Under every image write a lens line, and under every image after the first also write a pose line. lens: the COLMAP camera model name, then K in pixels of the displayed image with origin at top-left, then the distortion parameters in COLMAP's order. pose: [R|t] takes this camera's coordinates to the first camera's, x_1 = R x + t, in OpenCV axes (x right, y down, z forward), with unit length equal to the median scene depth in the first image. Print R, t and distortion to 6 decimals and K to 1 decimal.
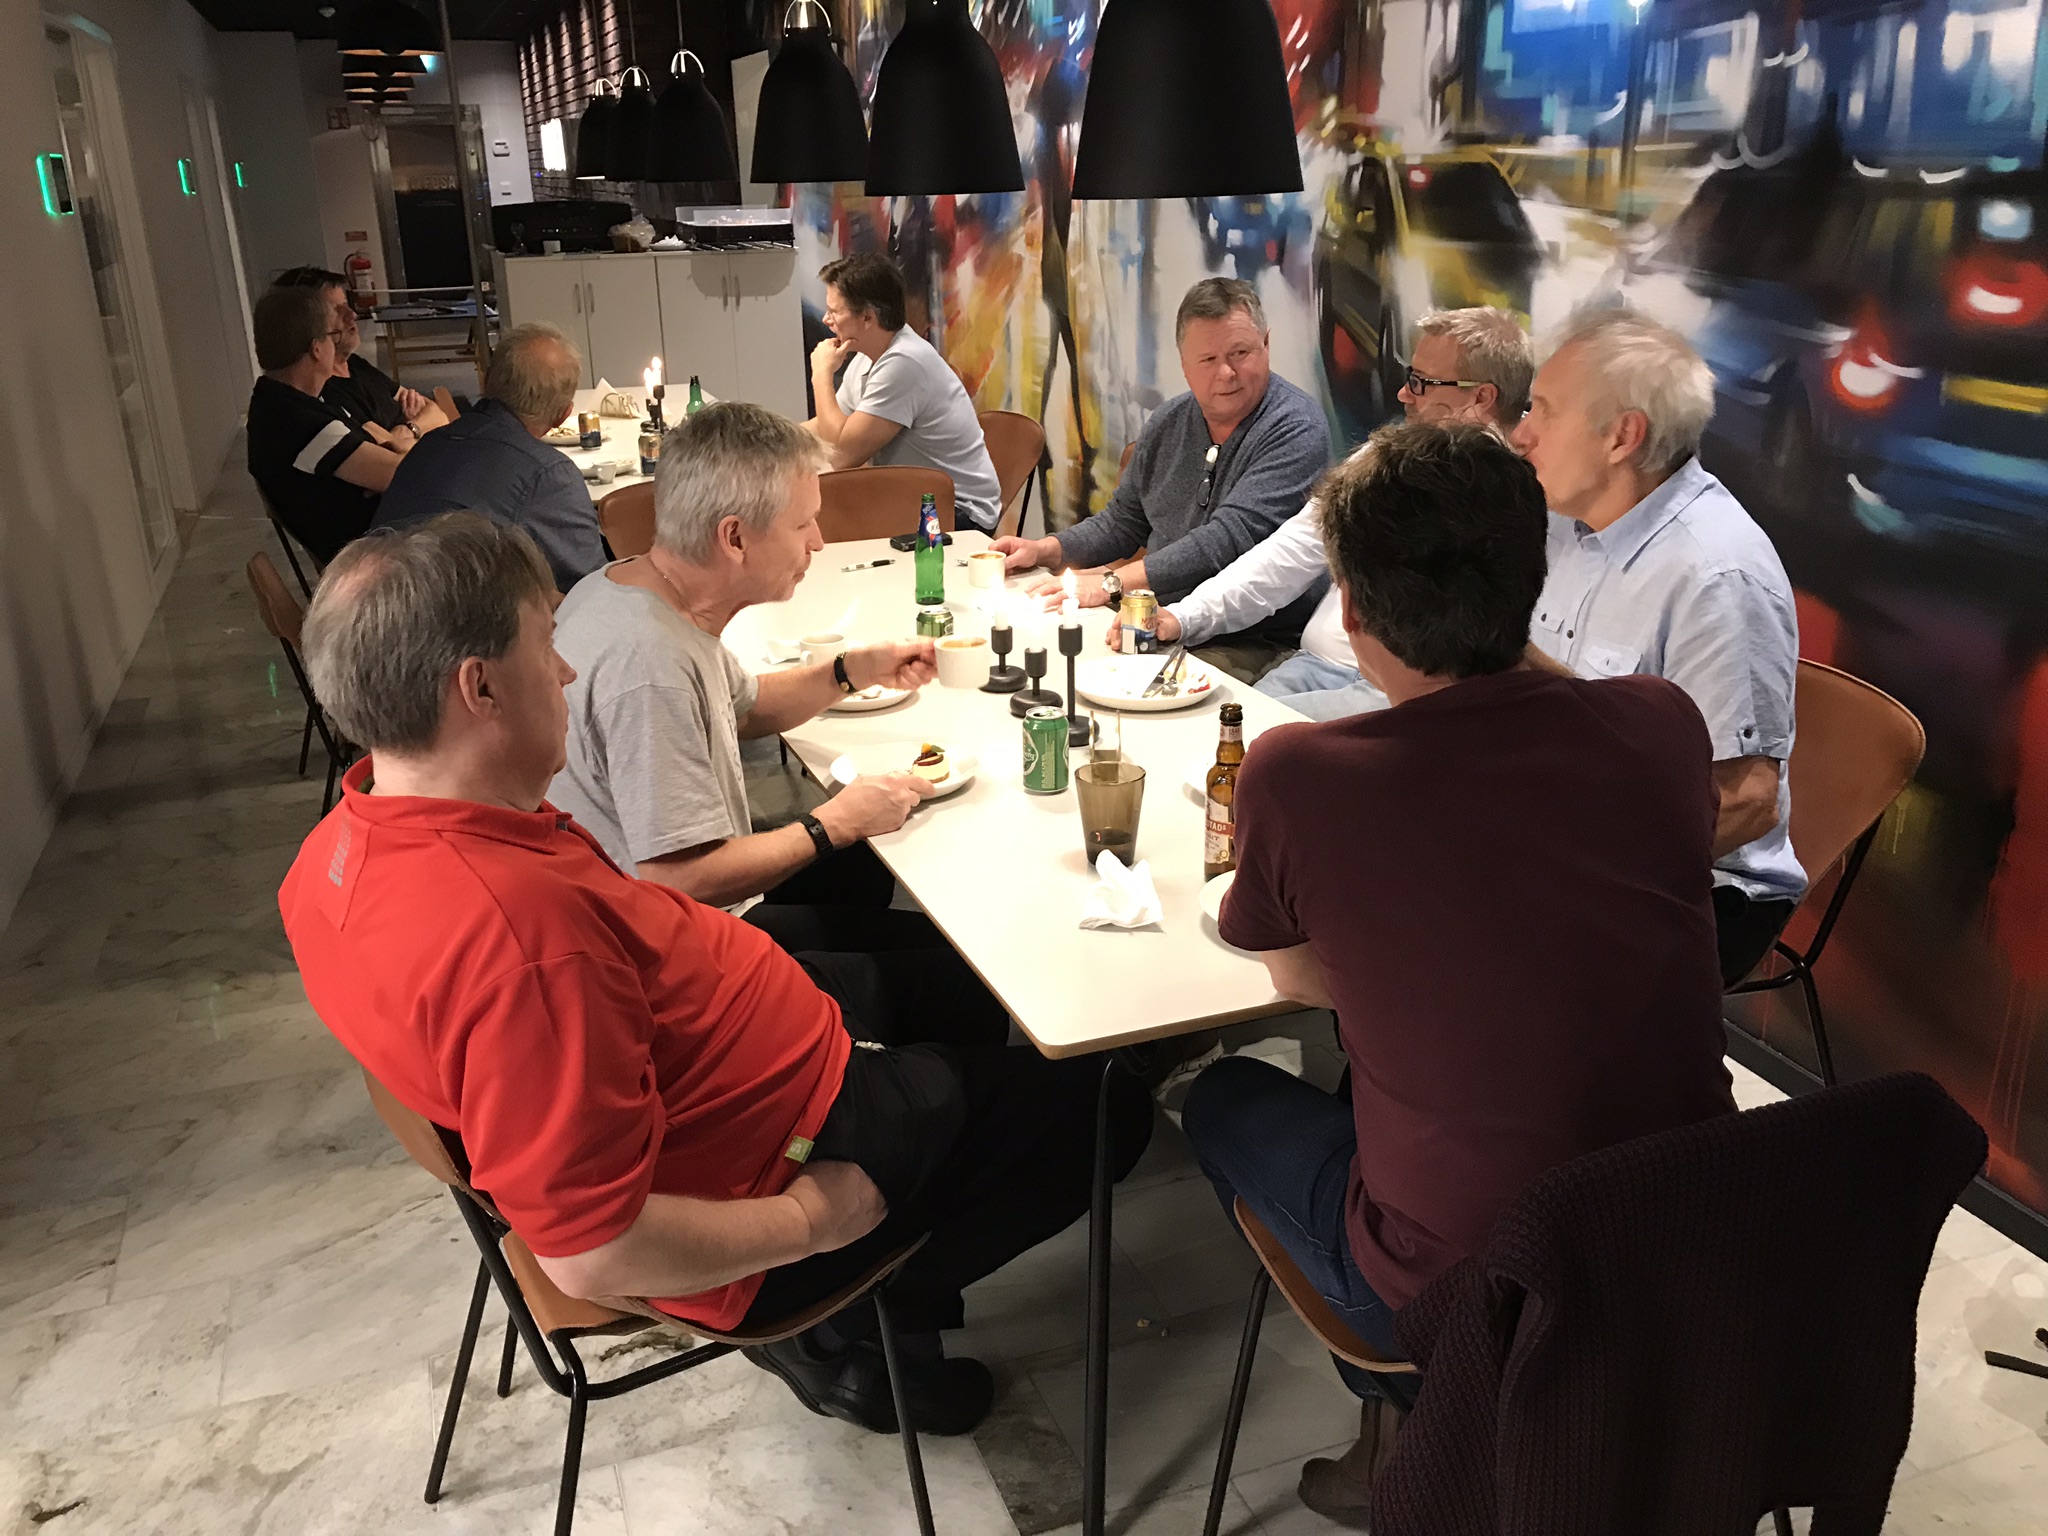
lens RADIAL K [[1779.3, 0, 1024.0], [0, 1779.3, 768.0], [0, 0, 1]] dist [0.044269, 0.001707]
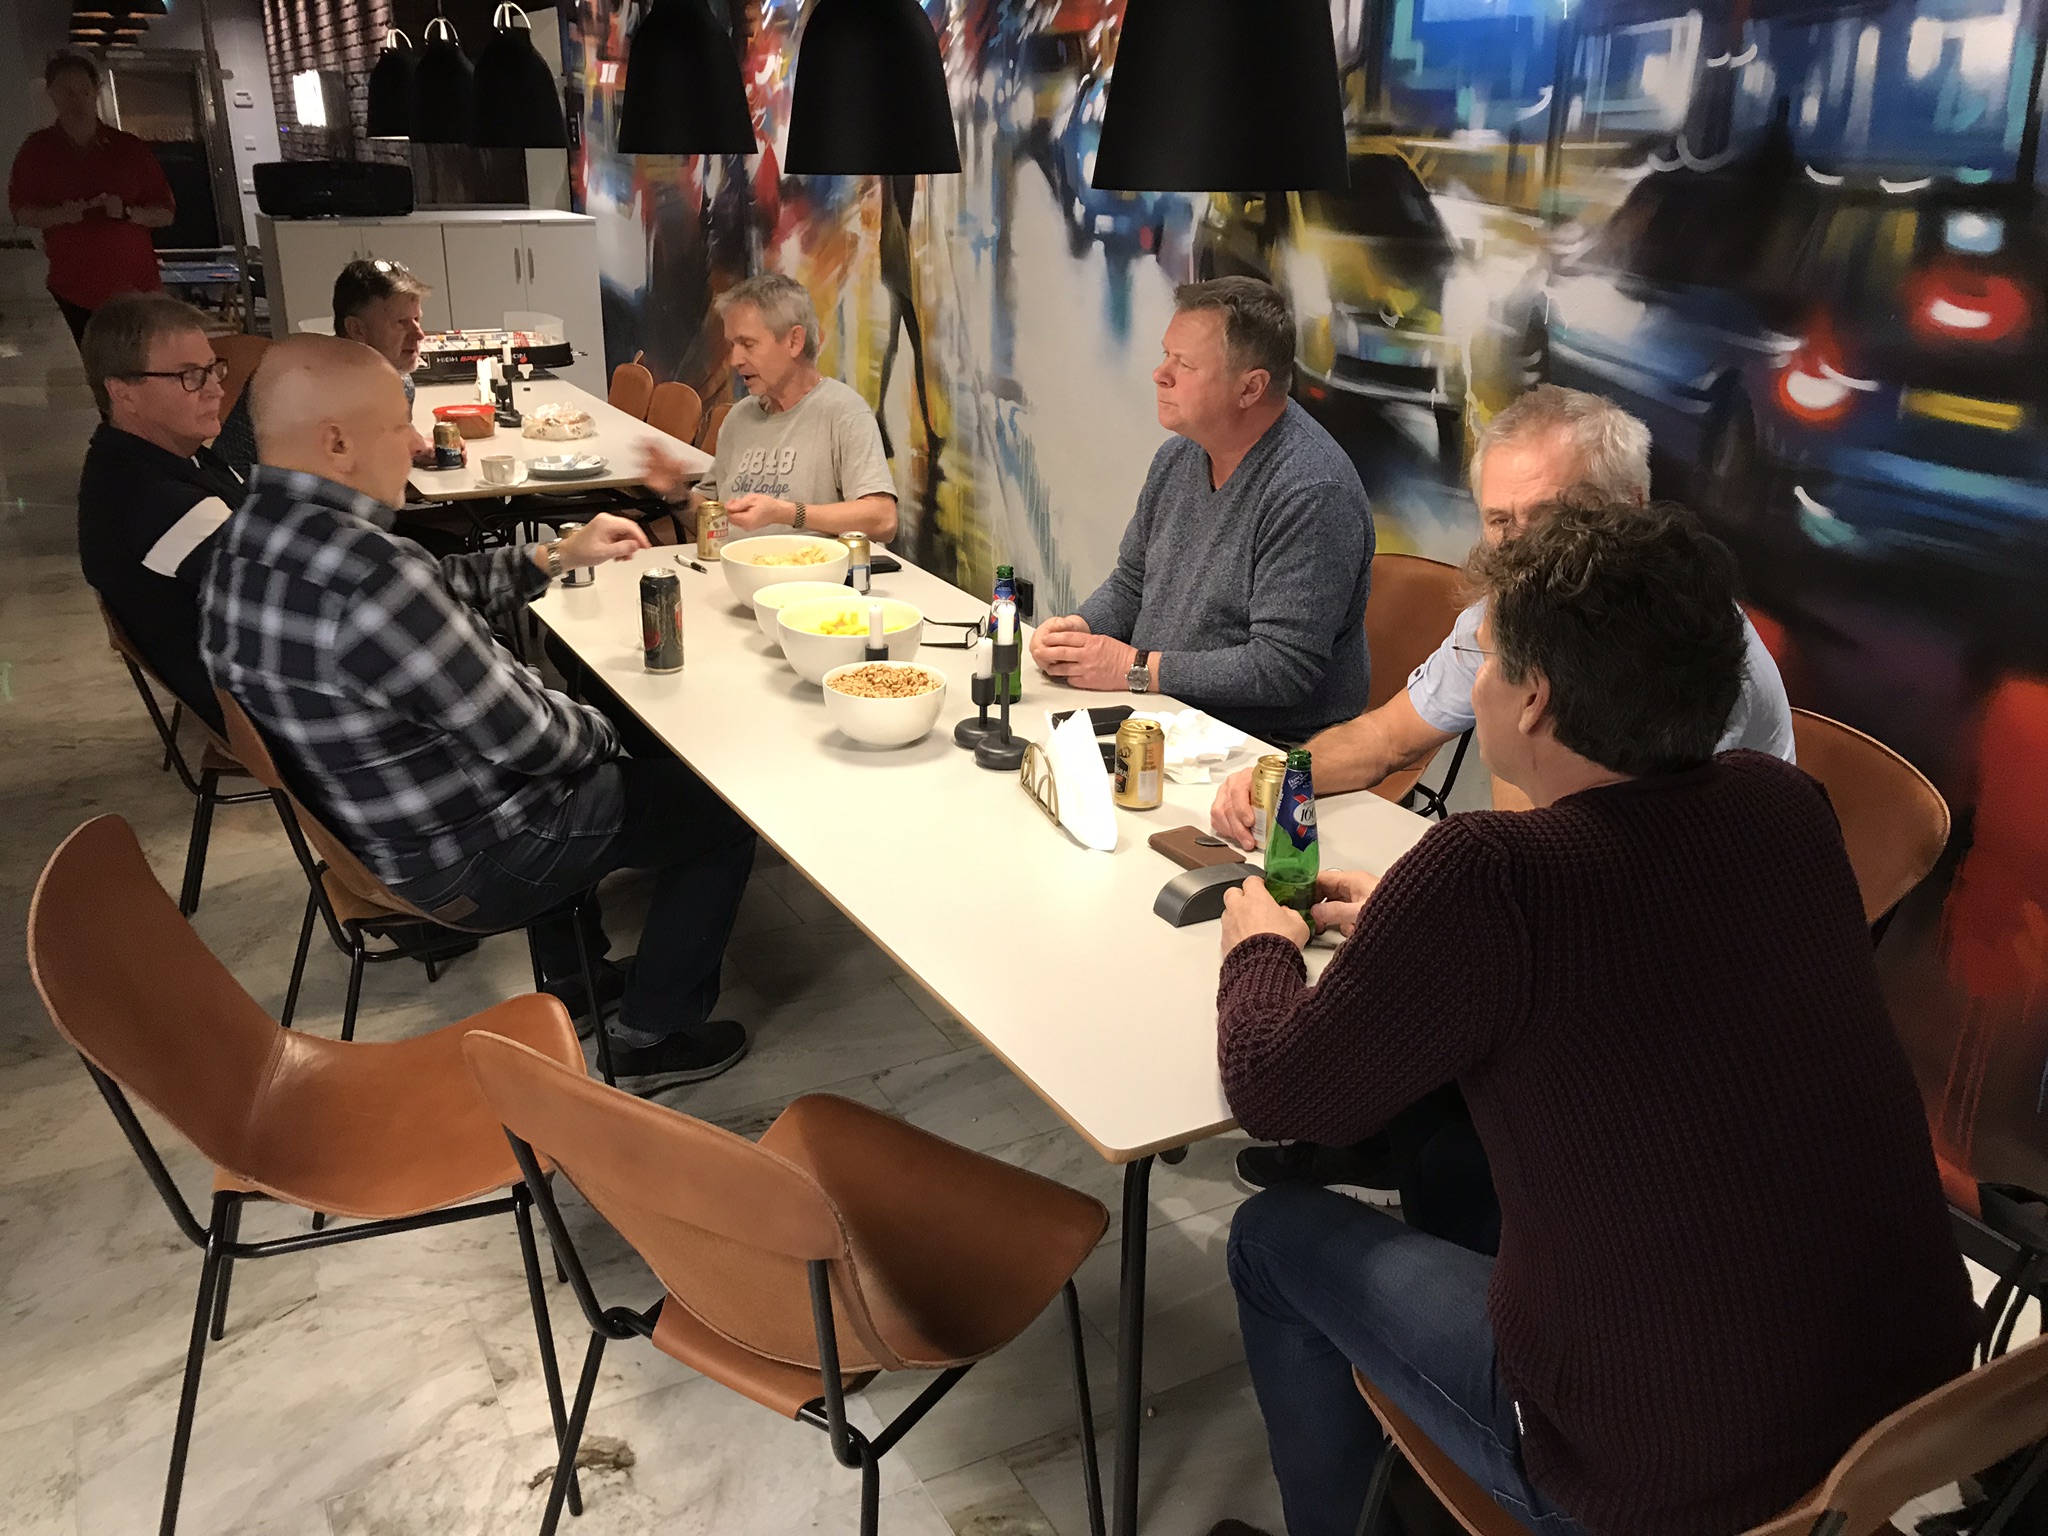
lens RADIAL K [[1779.3, 0, 1024.0], [0, 1779.3, 768.0], [0, 0, 1]] dist [0.044269, 0.001707]
pose [[0.991397, -0.019879, 0.129370, -0.077913], [0.017954, 0.999710, 0.016034, -0.028259], [-0.129651, -0.013573, 0.991467, 0.067940]]
